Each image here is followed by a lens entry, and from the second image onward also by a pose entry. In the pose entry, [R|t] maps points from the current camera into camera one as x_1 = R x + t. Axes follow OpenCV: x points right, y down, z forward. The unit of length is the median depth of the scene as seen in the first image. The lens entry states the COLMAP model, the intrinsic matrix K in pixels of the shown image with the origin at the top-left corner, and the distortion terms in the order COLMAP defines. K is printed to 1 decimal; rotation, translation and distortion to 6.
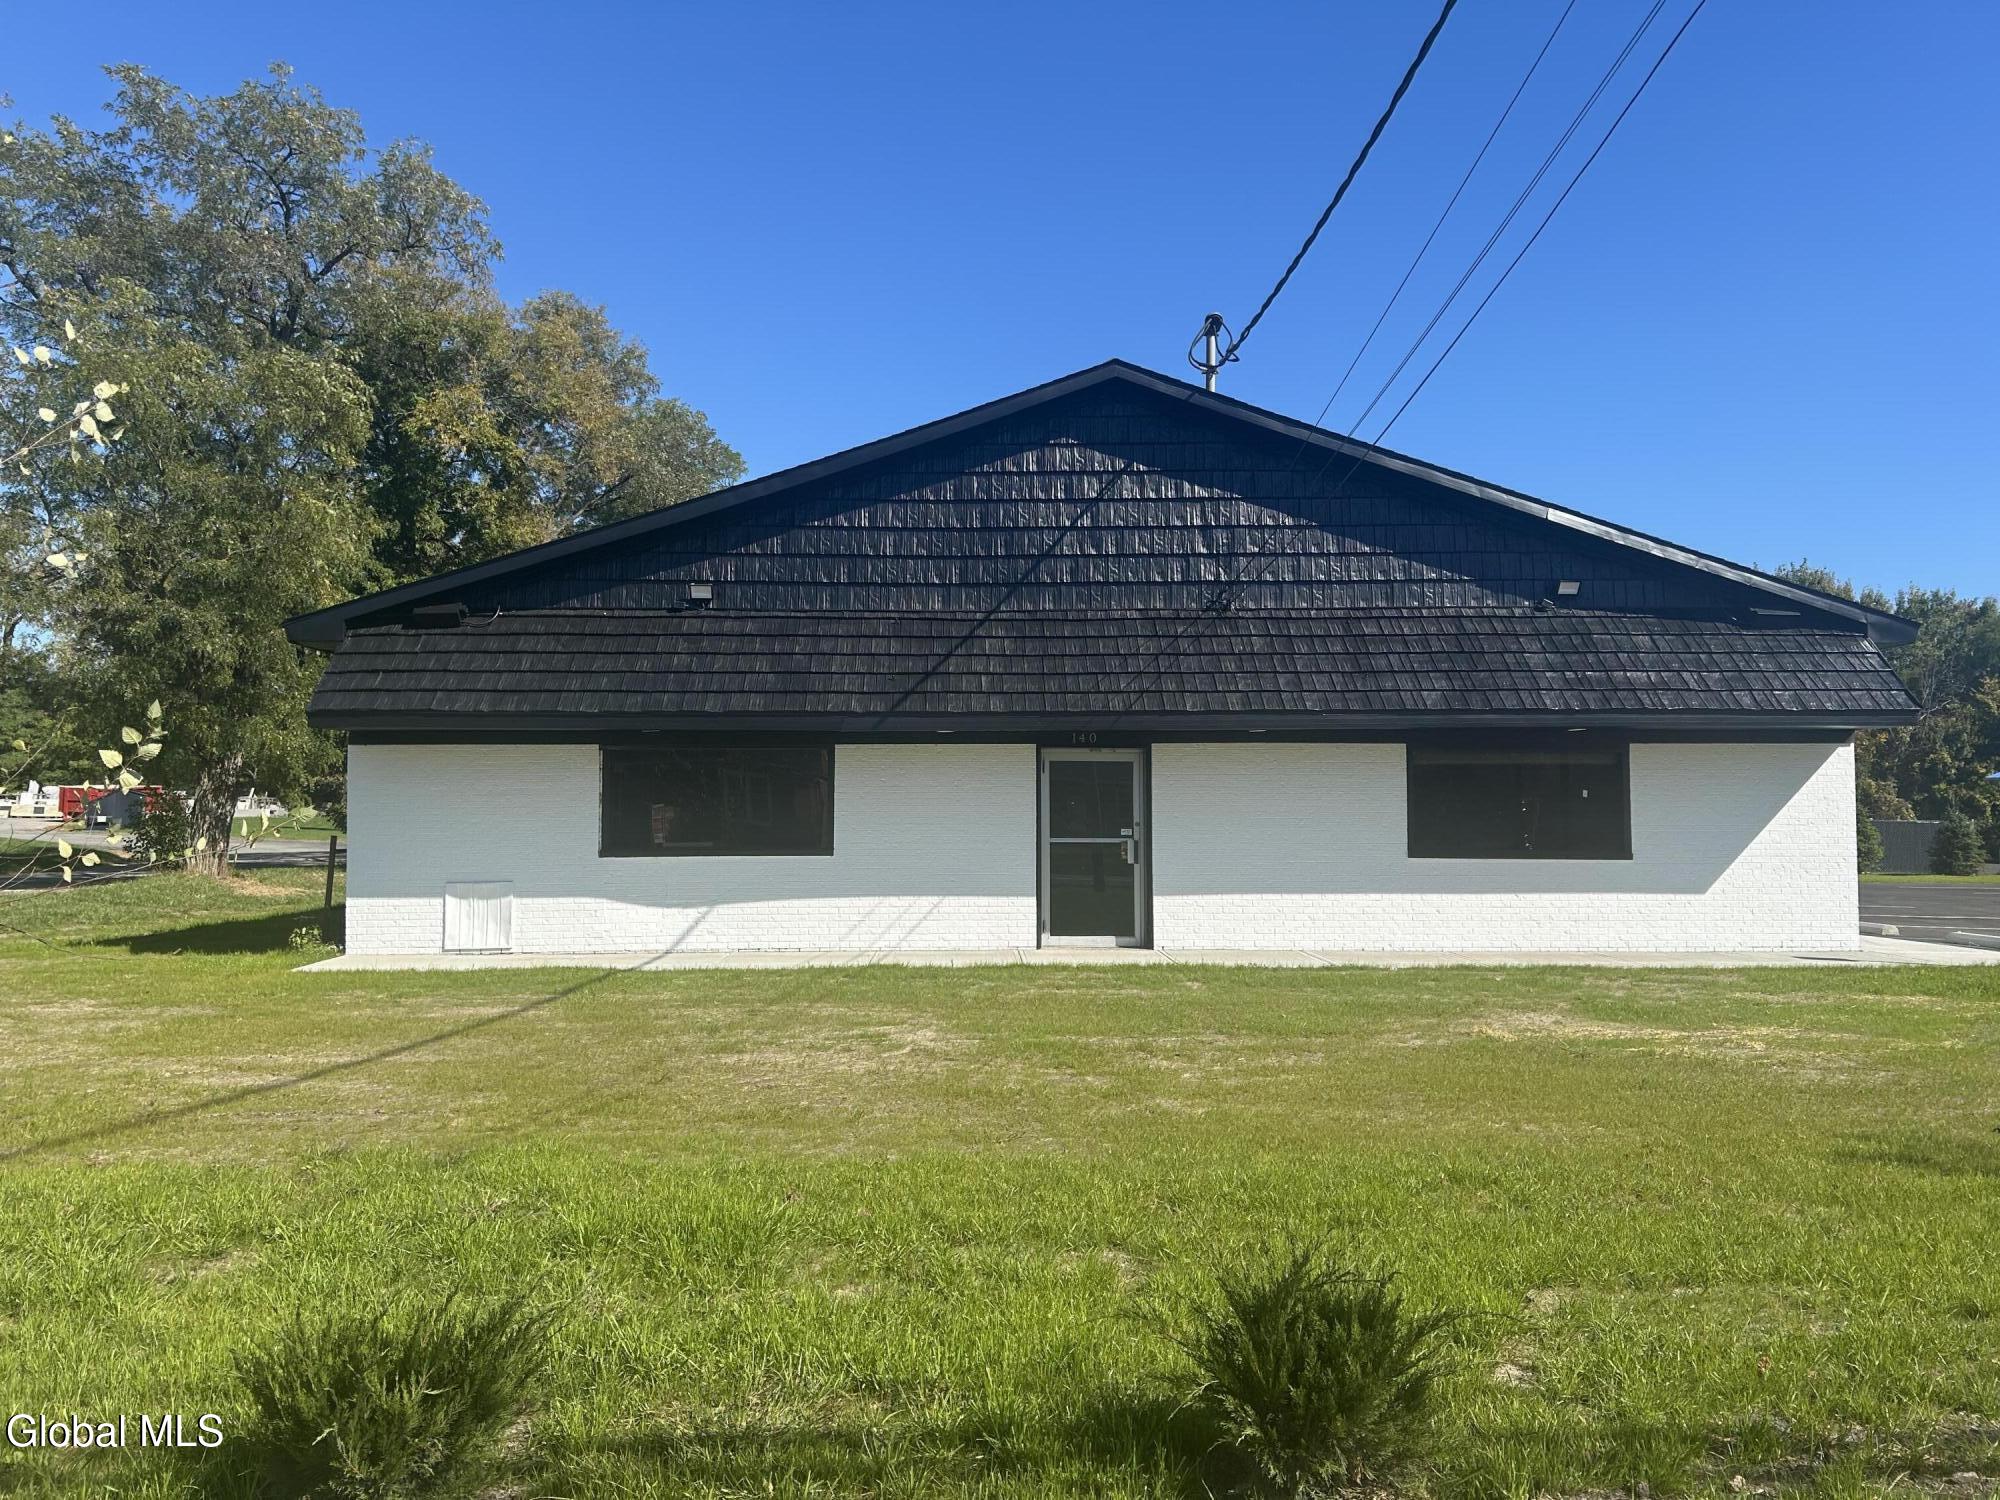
lens RADIAL K [[1514.8, 0, 1000.0], [0, 1514.8, 750.0], [0, 0, 1]] dist [0.092033, -0.109243]
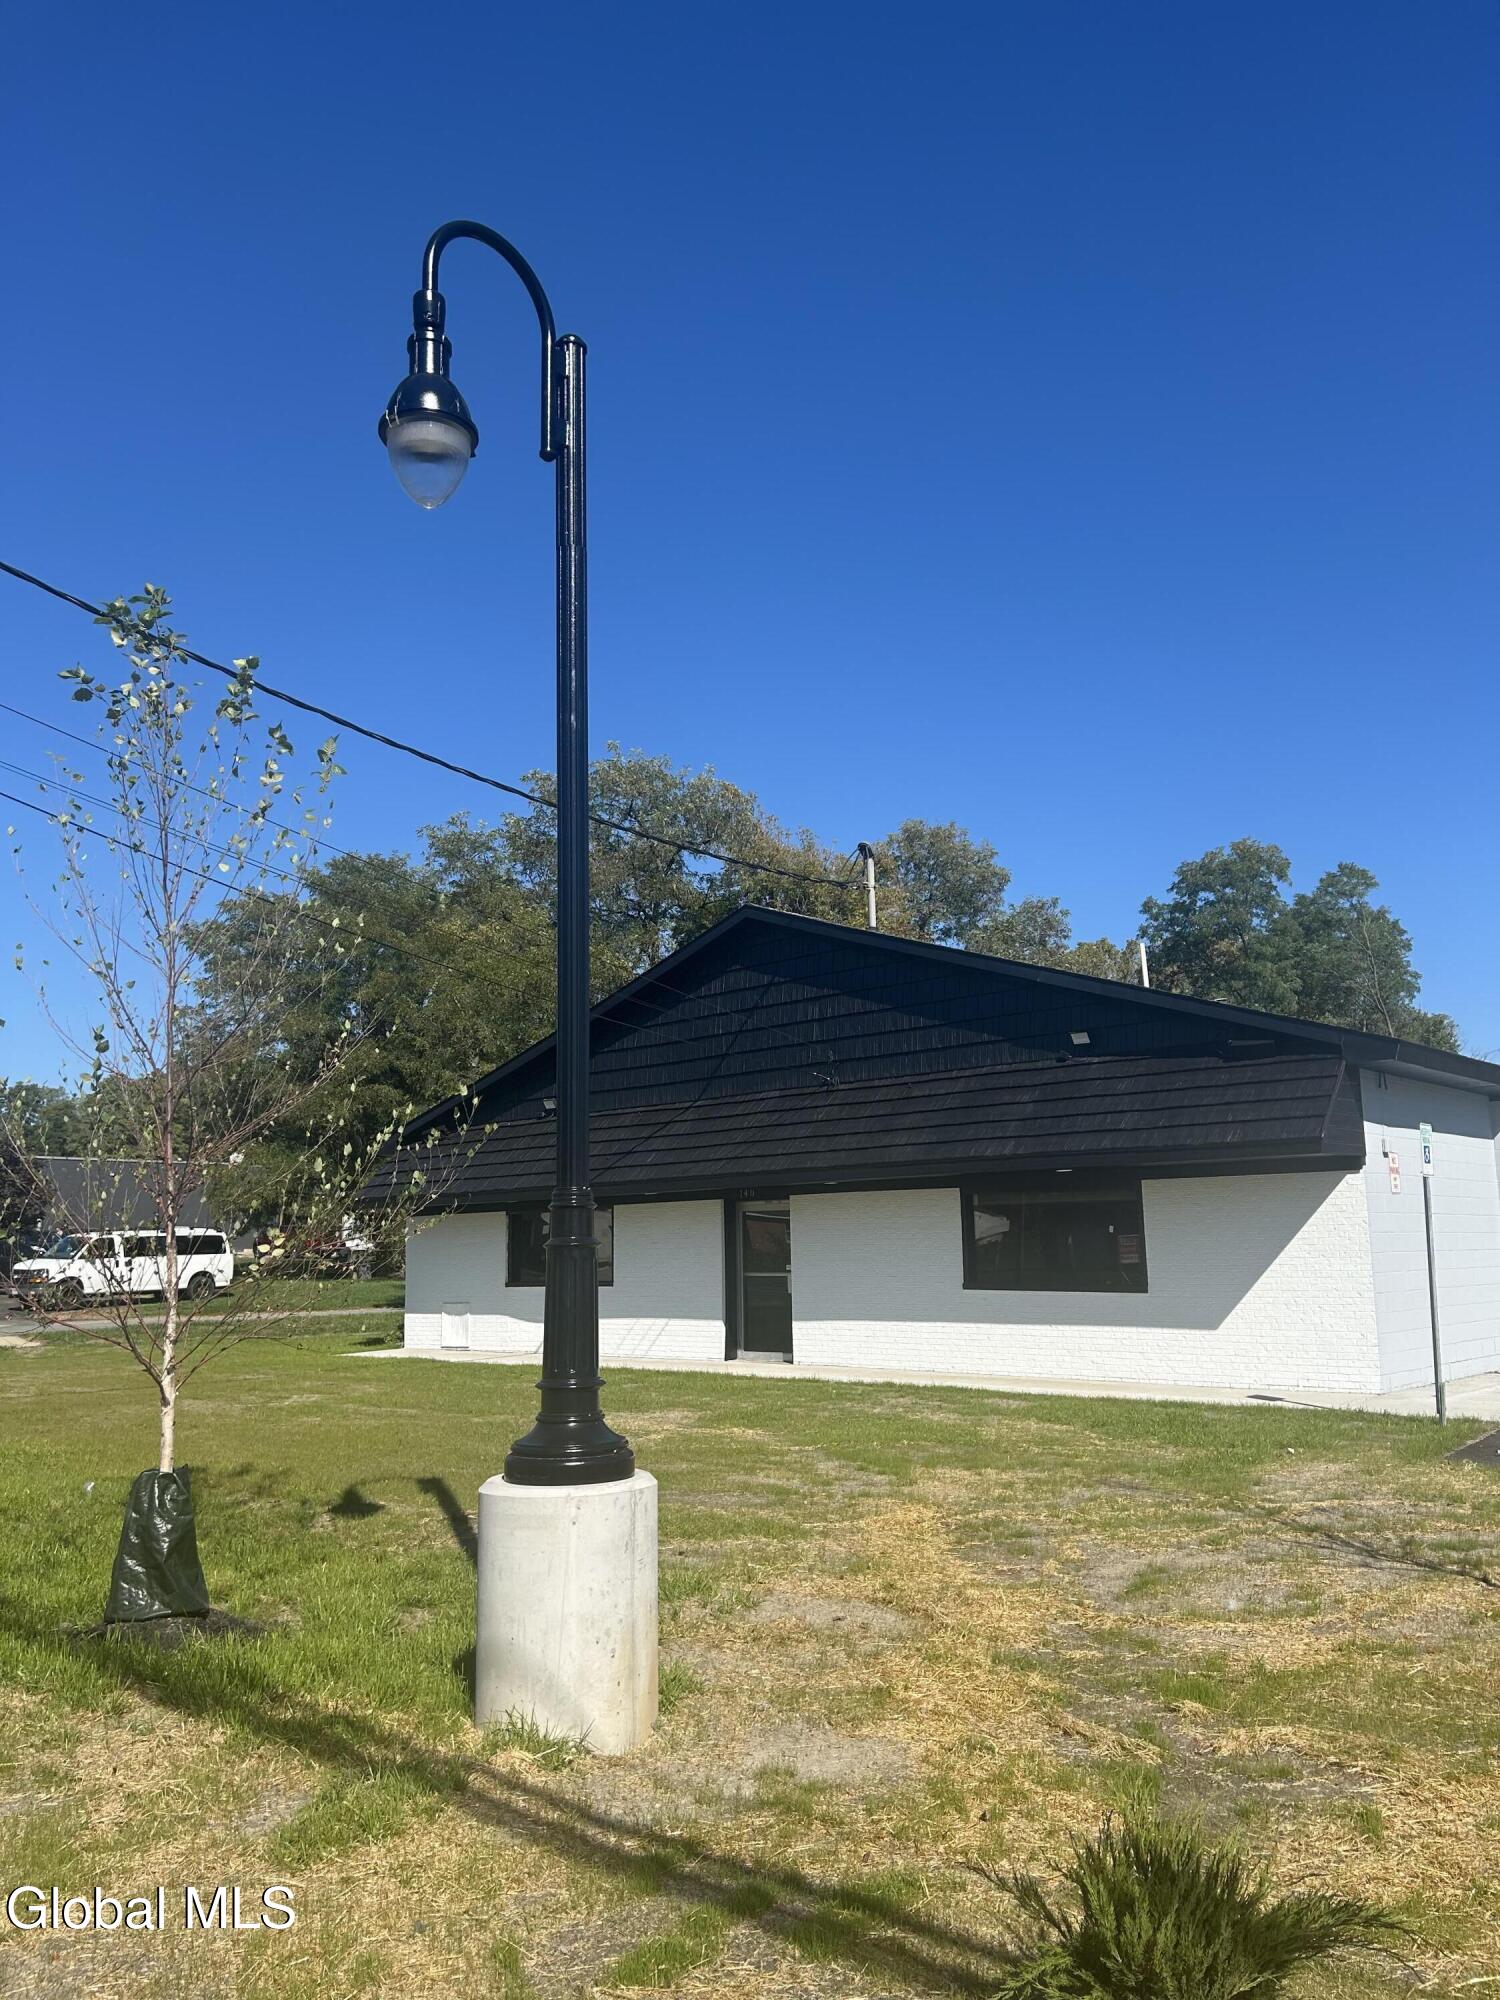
lens RADIAL K [[1476.2, 0, 750.0], [0, 1476.2, 1000.0], [0, 0, 1]] dist [0.104533, -0.160460]
pose [[0.740974, -0.125162, -0.659767, 0.899609], [0.038669, 0.988800, -0.144153, 0.010525], [0.670419, 0.081301, 0.737515, 0.063606]]
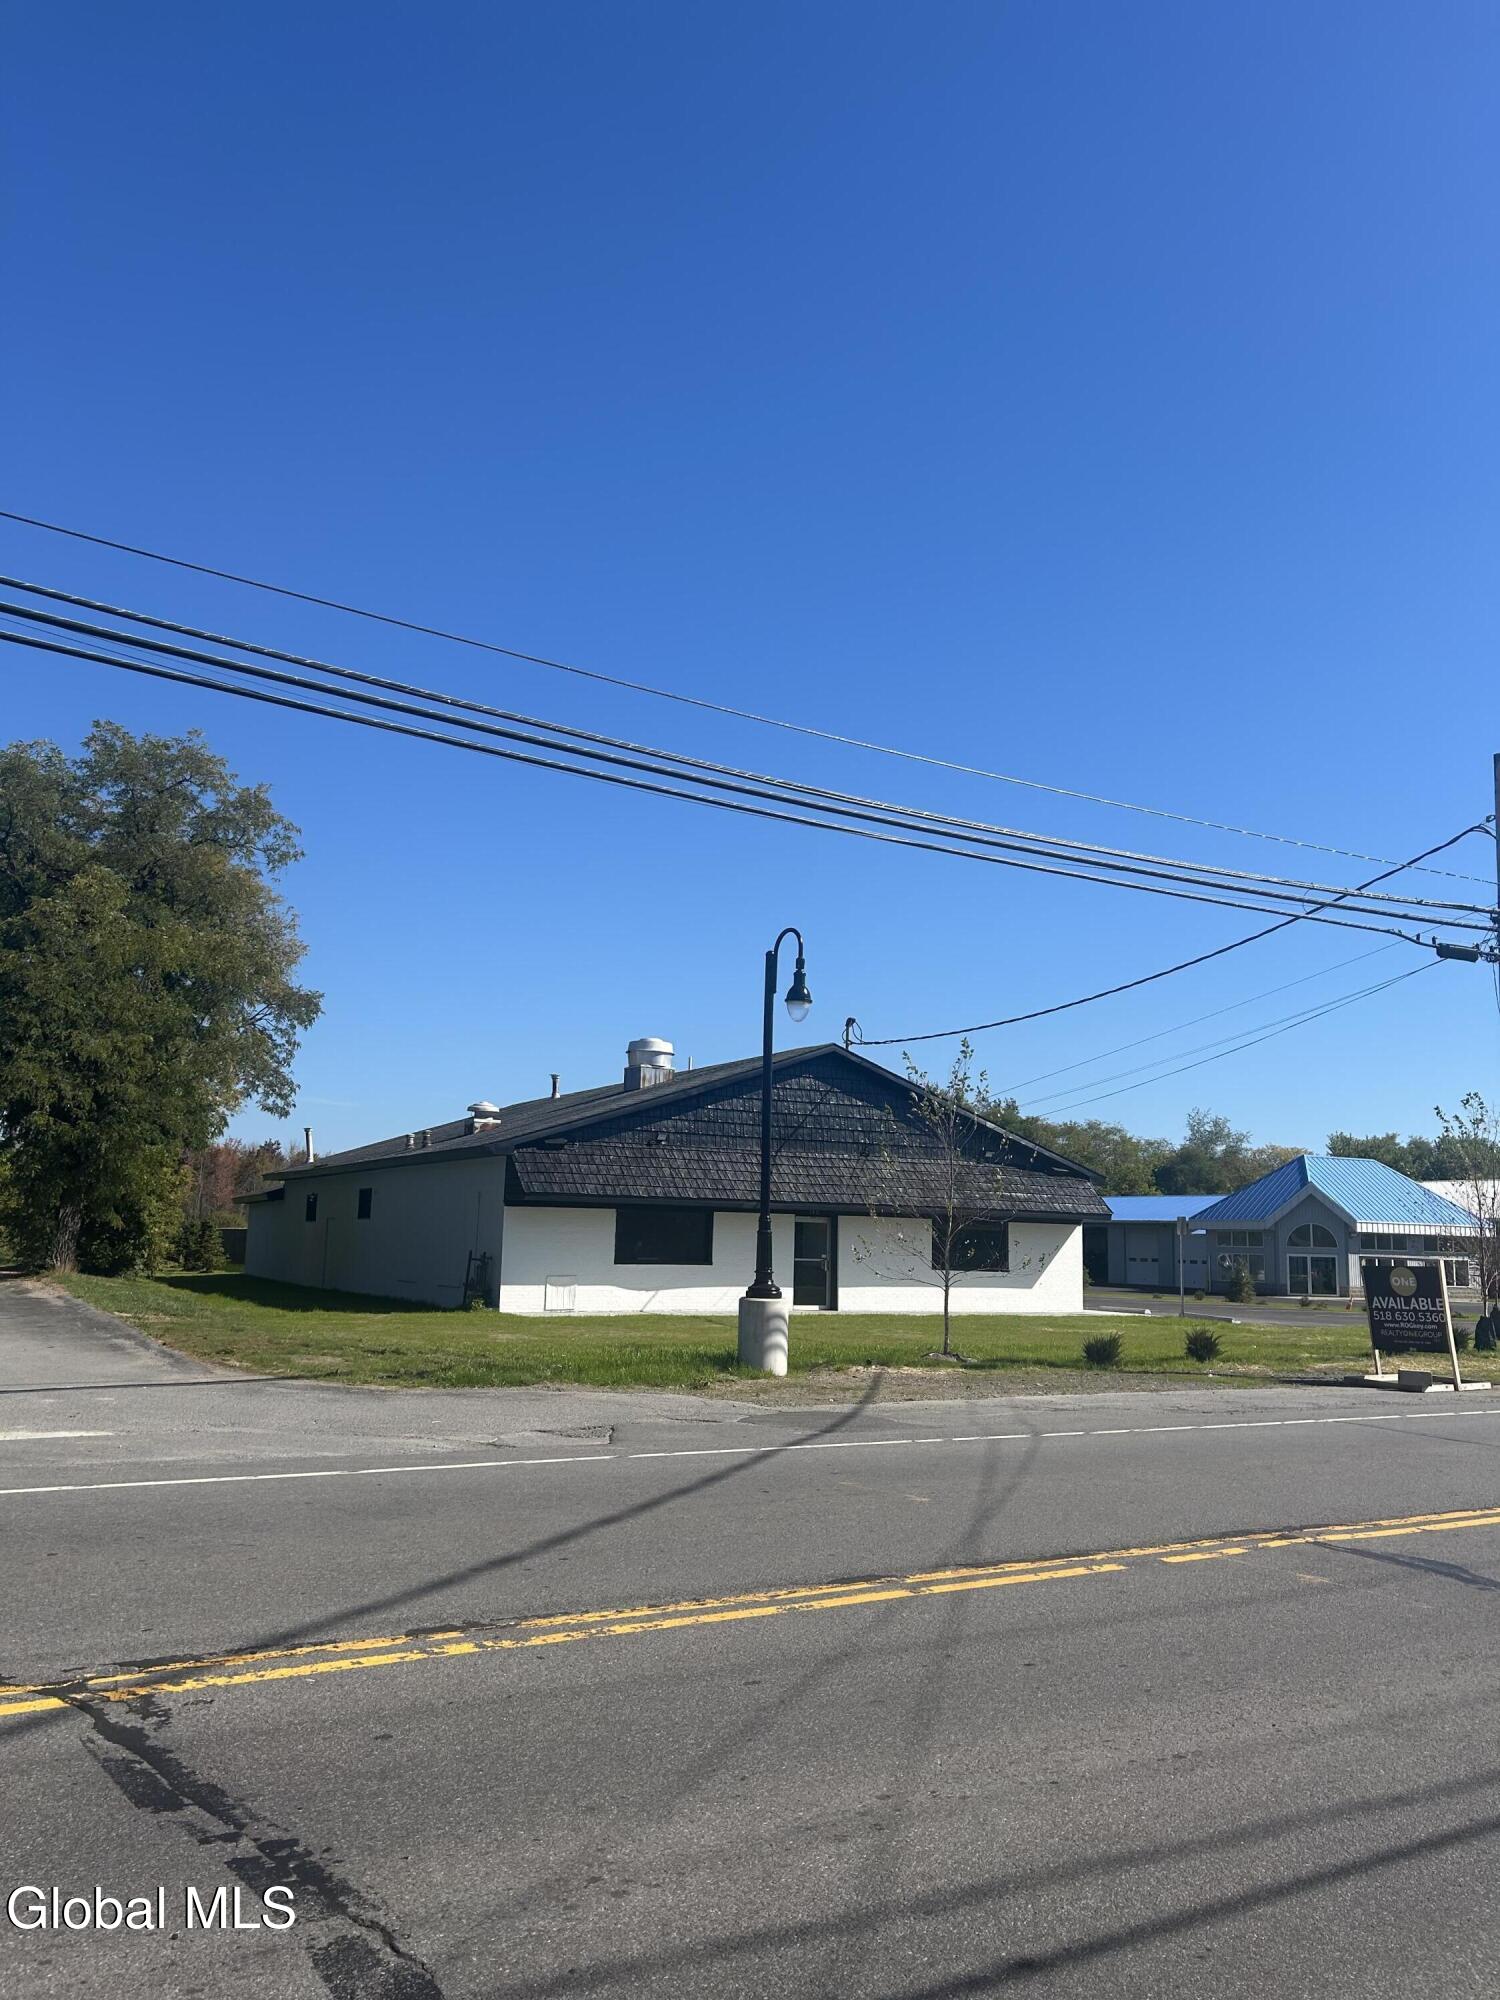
lens RADIAL K [[1514.8, 0, 750.0], [0, 1514.8, 1000.0], [0, 0, 1]] dist [0.092033, -0.109243]
pose [[0.874221, 0.095025, 0.476138, -1.094937], [-0.046679, 0.992568, -0.112385, -0.061976], [-0.483279, 0.076023, 0.872160, -0.886068]]
